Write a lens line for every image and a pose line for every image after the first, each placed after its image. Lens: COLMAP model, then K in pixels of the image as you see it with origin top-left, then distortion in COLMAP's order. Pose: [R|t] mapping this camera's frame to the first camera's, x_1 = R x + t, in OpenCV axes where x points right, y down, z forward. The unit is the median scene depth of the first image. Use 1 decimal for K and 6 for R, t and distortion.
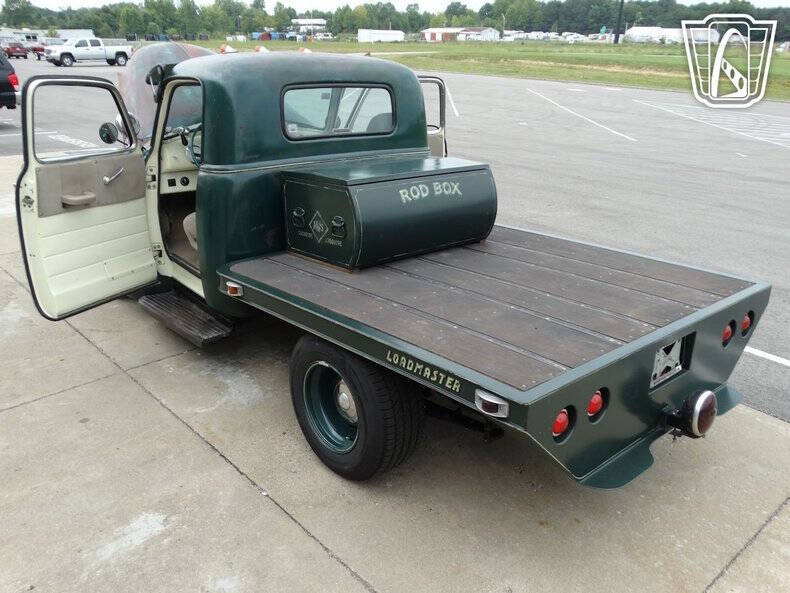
lens RADIAL K [[765.1, 0, 385.9], [0, 765.1, 356.3], [0, 0, 1]] dist [0.002469, 0.020019]
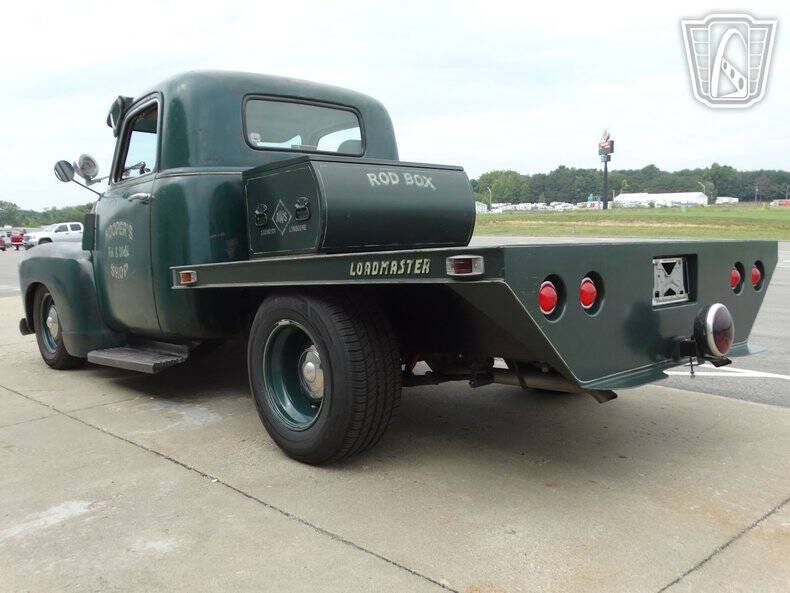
lens RADIAL K [[840.7, 0, 393.5], [0, 840.7, 320.5], [0, 0, 1]] dist [-0.006983, 0.017162]
pose [[0.998754, -0.047685, 0.014702, 0.025862], [0.049896, 0.950524, -0.306617, 0.266018], [0.000646, 0.306969, 0.951719, 0.071000]]
